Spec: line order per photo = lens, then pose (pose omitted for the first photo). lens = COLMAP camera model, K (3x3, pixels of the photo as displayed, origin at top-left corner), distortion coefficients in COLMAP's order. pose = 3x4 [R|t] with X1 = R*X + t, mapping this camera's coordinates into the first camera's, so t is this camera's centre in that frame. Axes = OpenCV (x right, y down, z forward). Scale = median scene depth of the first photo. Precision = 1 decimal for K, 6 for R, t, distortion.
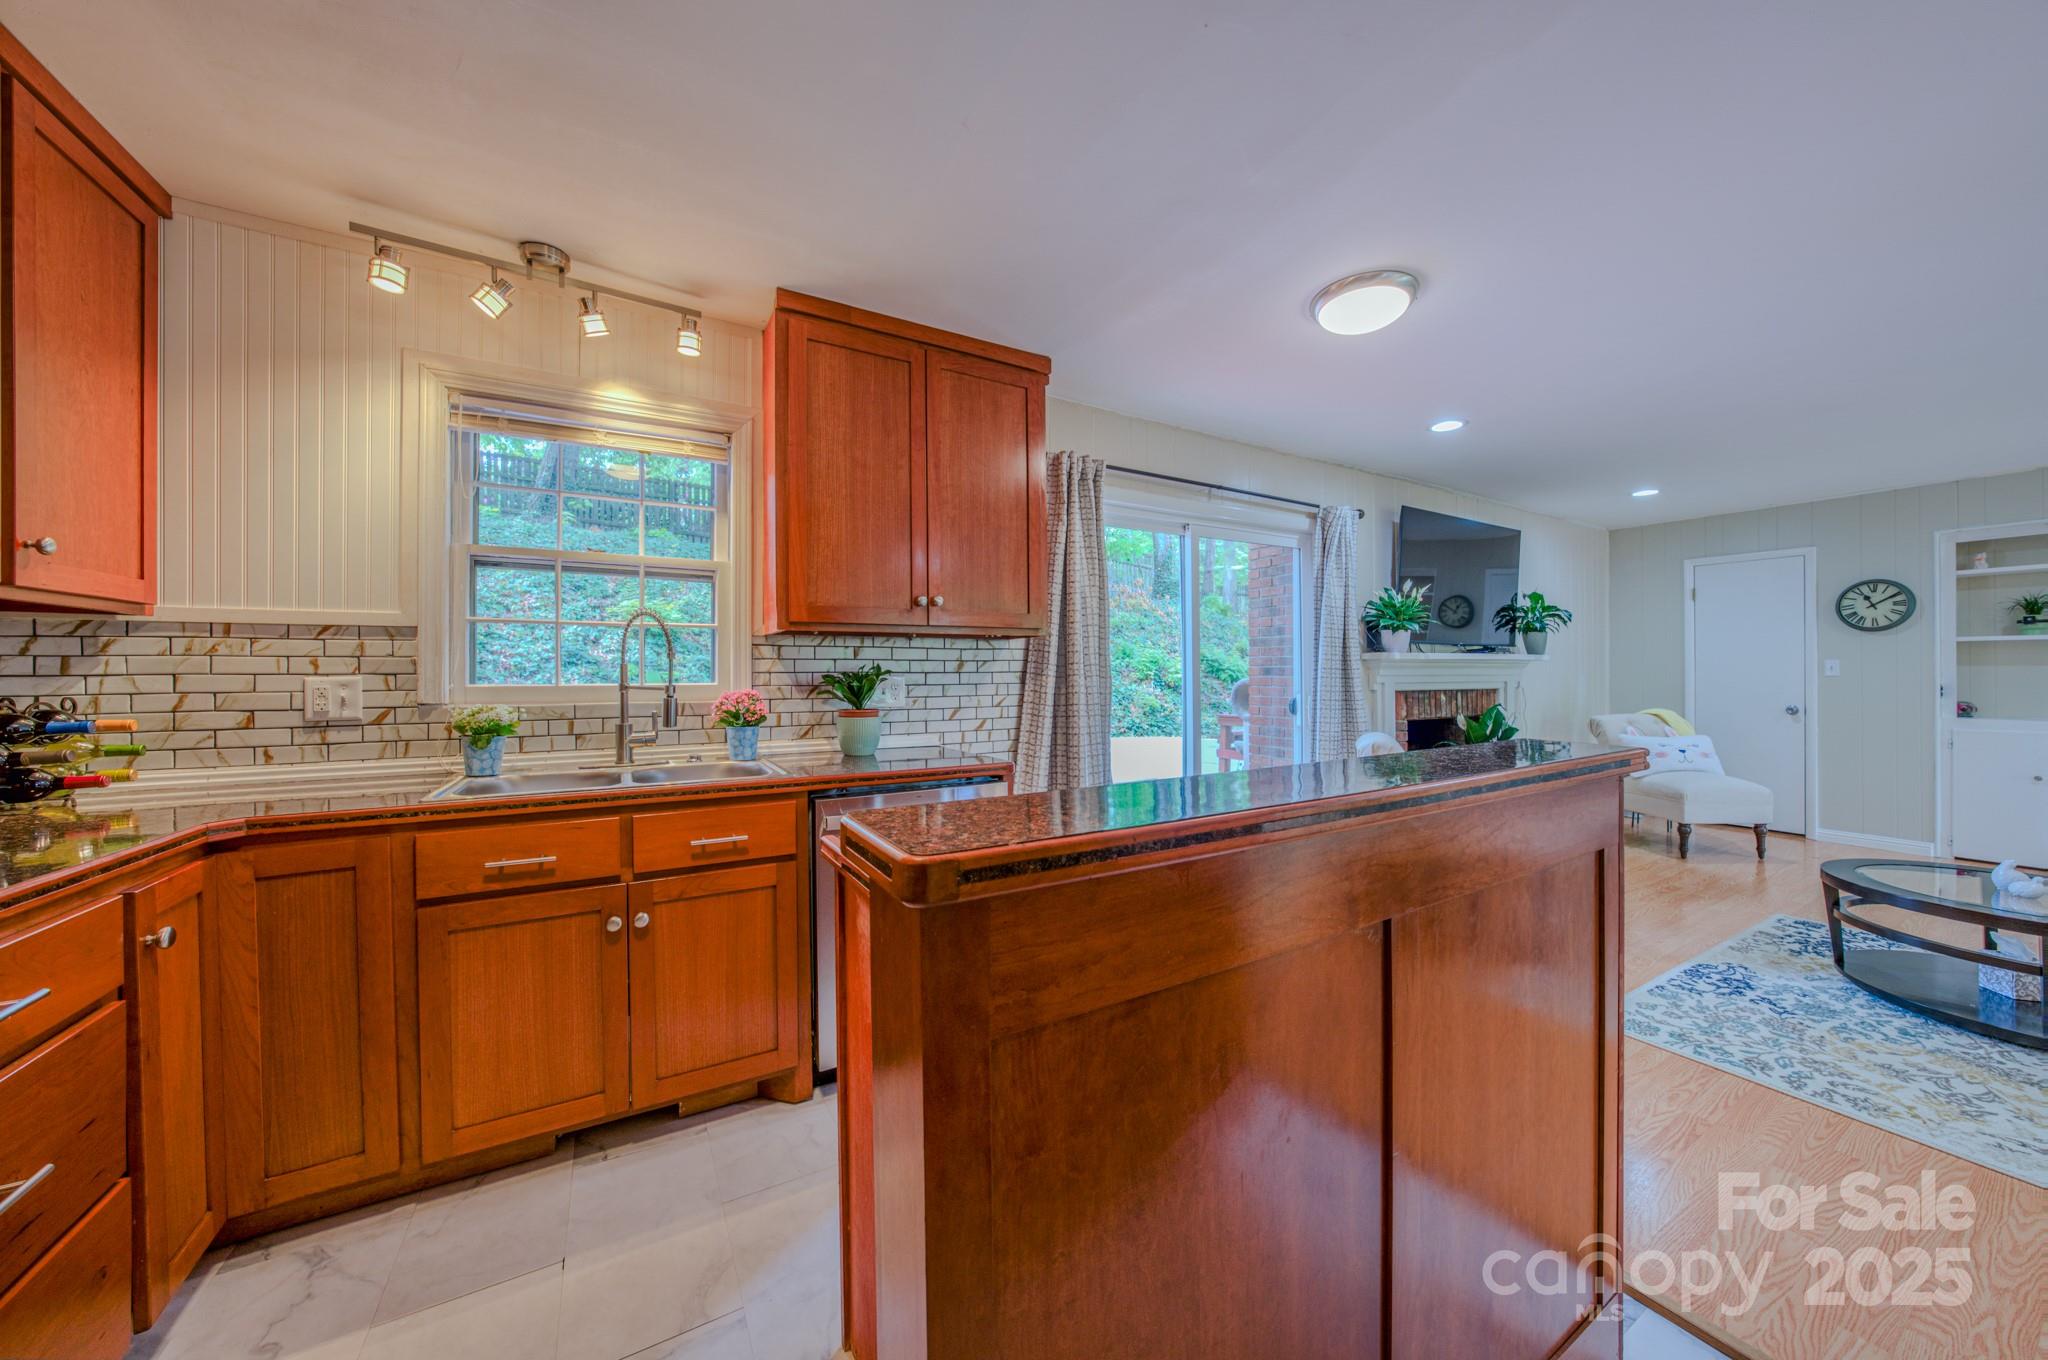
lens RADIAL K [[711.6, 0, 1032.9], [0, 711.6, 678.5], [0, 0, 1]] dist [-0.020014, 0.005530]
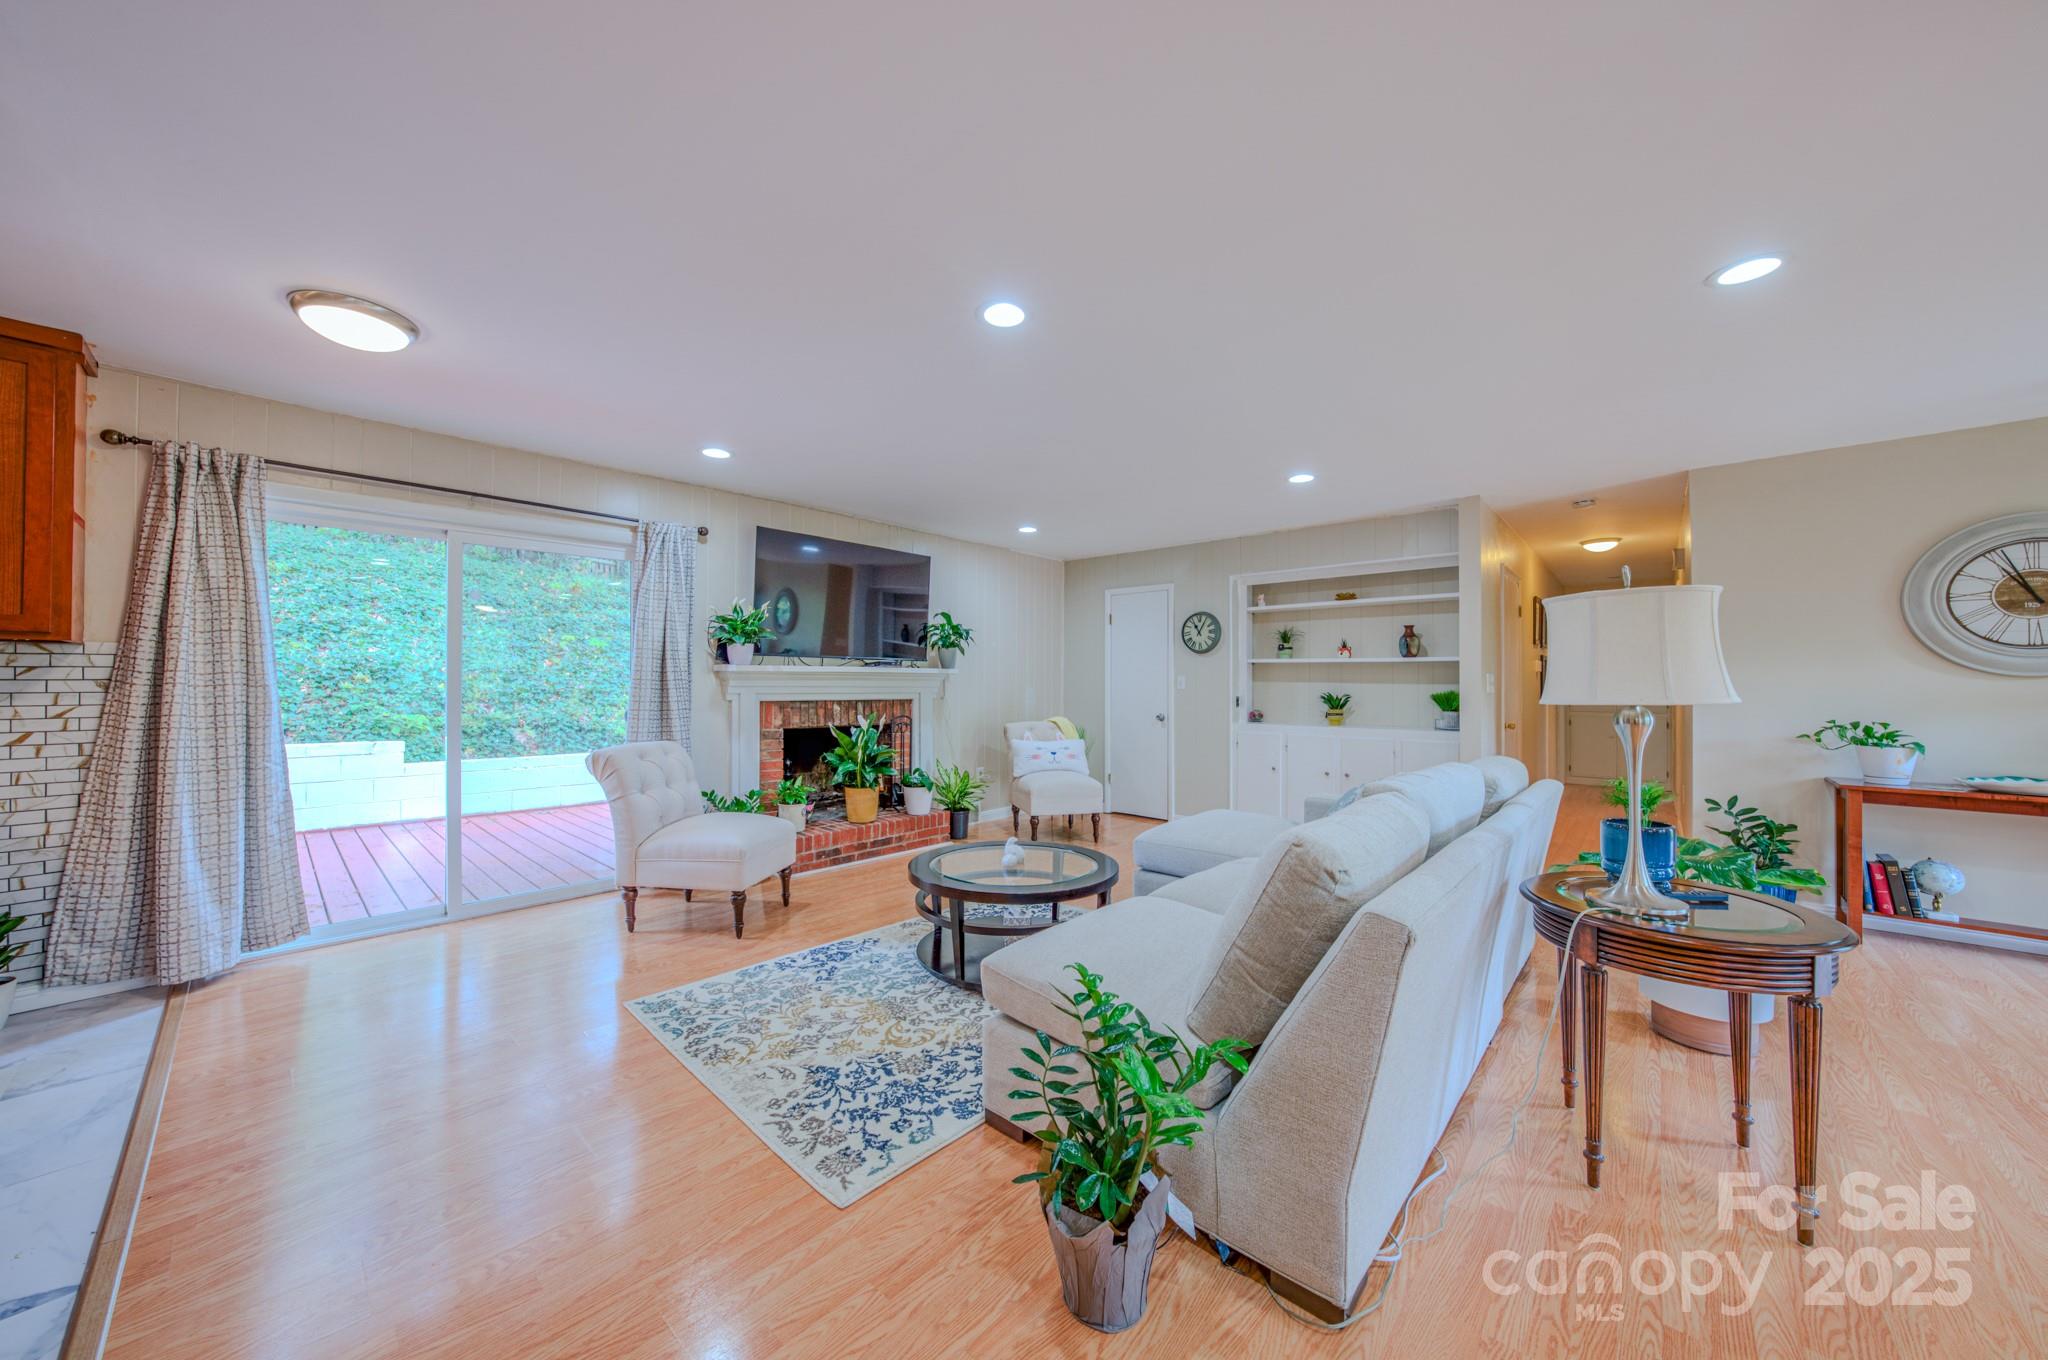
lens RADIAL K [[718.0, 0, 1026.5], [0, 718.0, 680.9], [0, 0, 1]] dist [-0.014549, 0.000012]
pose [[0.956333, 0.009743, 0.292115, 0.754481], [-0.007736, 0.999938, -0.008027, -0.009136], [-0.292175, 0.005417, 0.956349, -0.174588]]
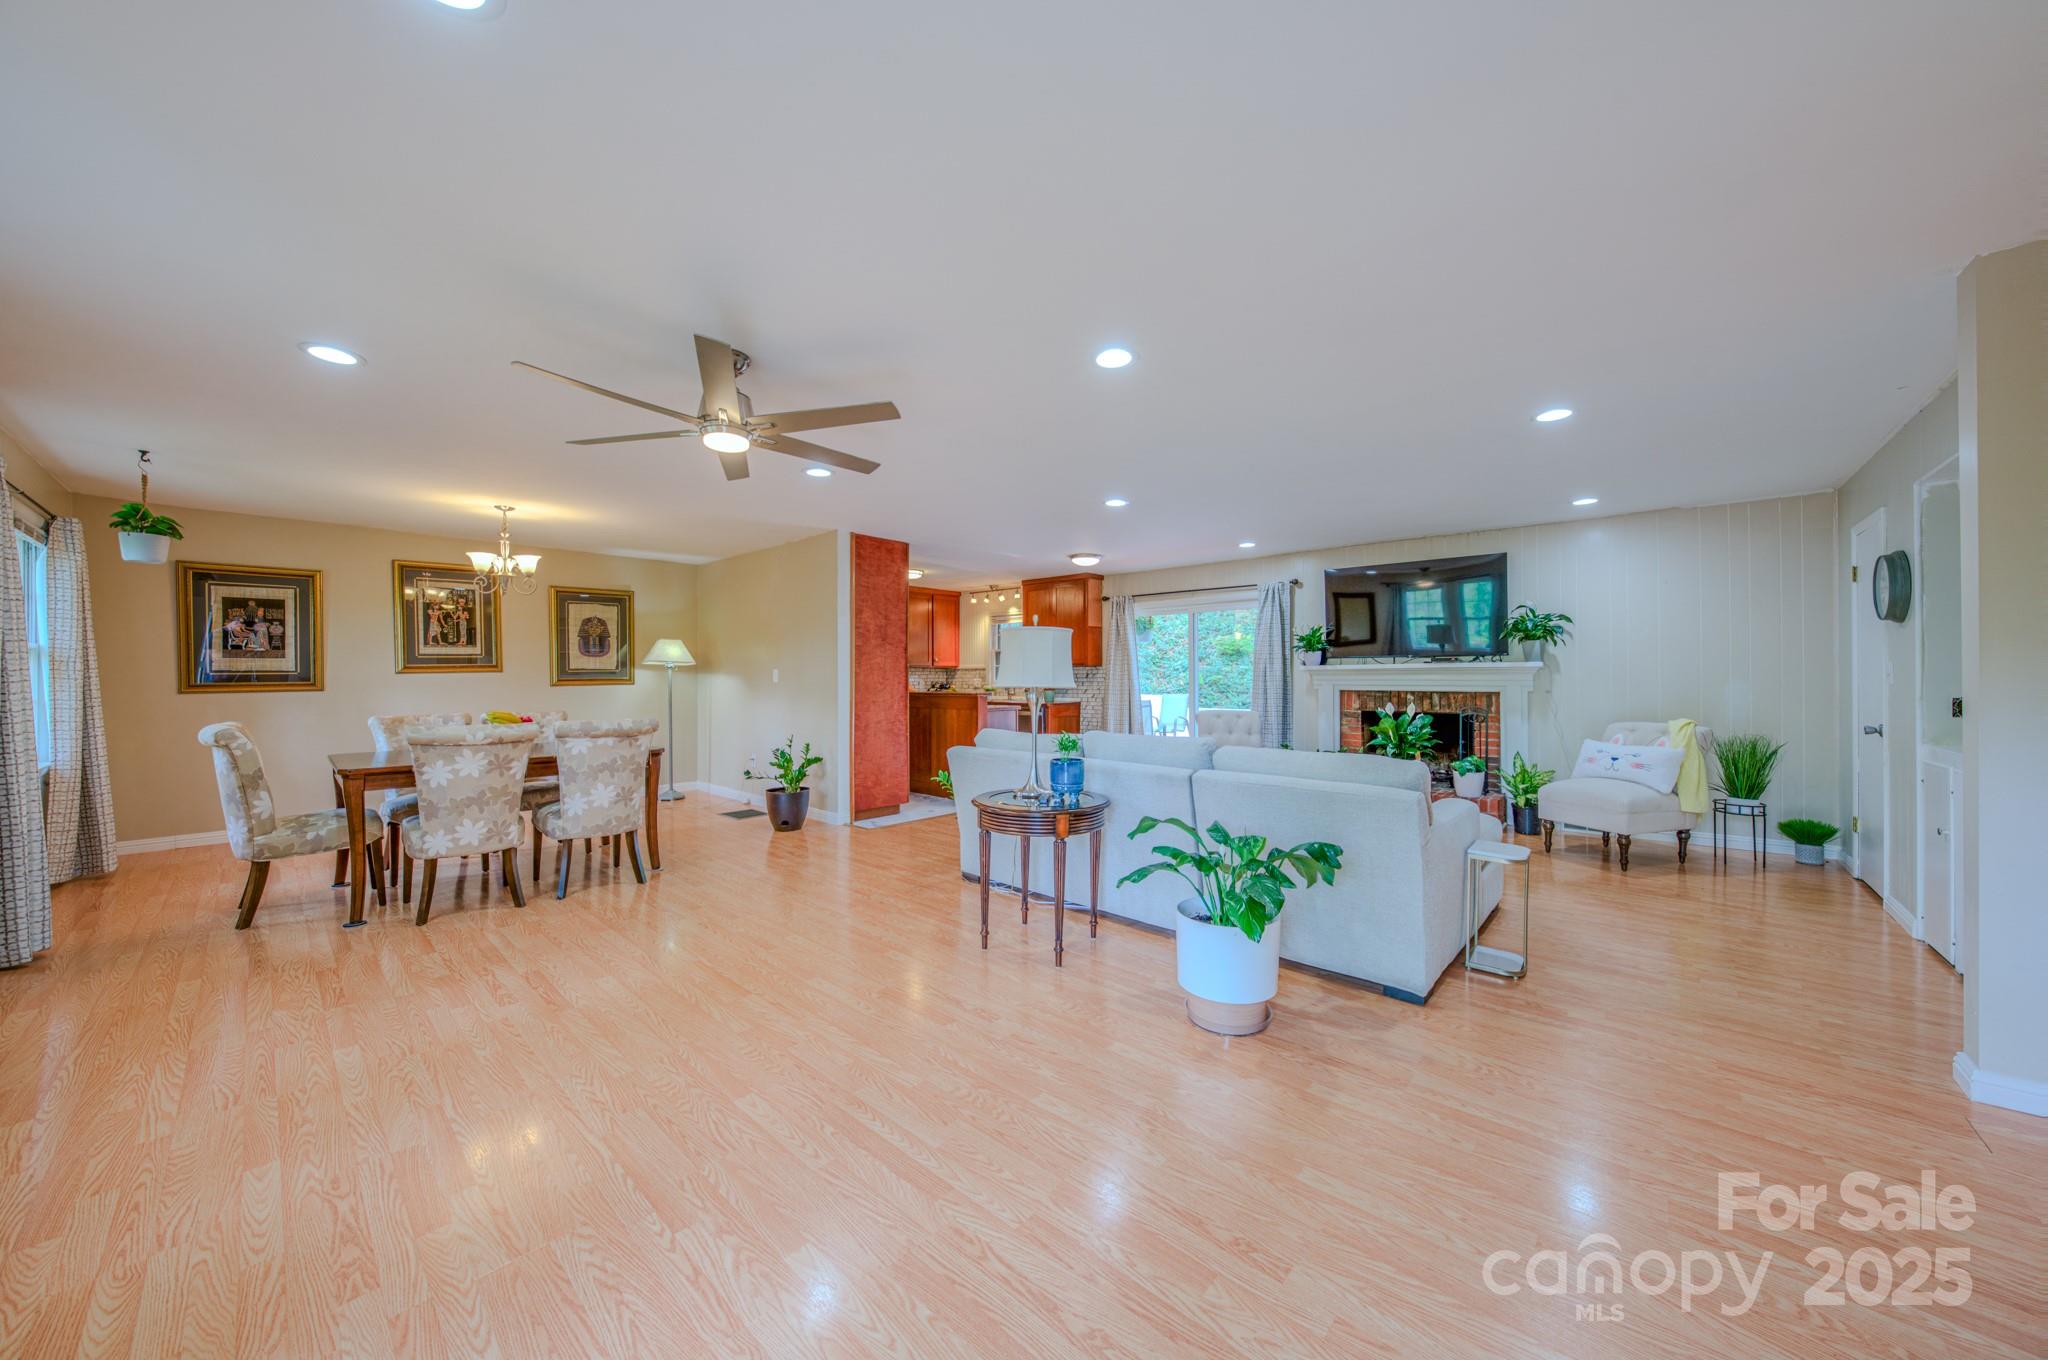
lens RADIAL K [[718.0, 0, 1026.5], [0, 718.0, 680.9], [0, 0, 1]] dist [-0.014549, 0.000012]
pose [[0.296135, 0.009143, -0.955102, 2.306954], [-0.002285, 0.999958, 0.008864, -0.018566], [0.955143, -0.000443, 0.296144, -0.111285]]
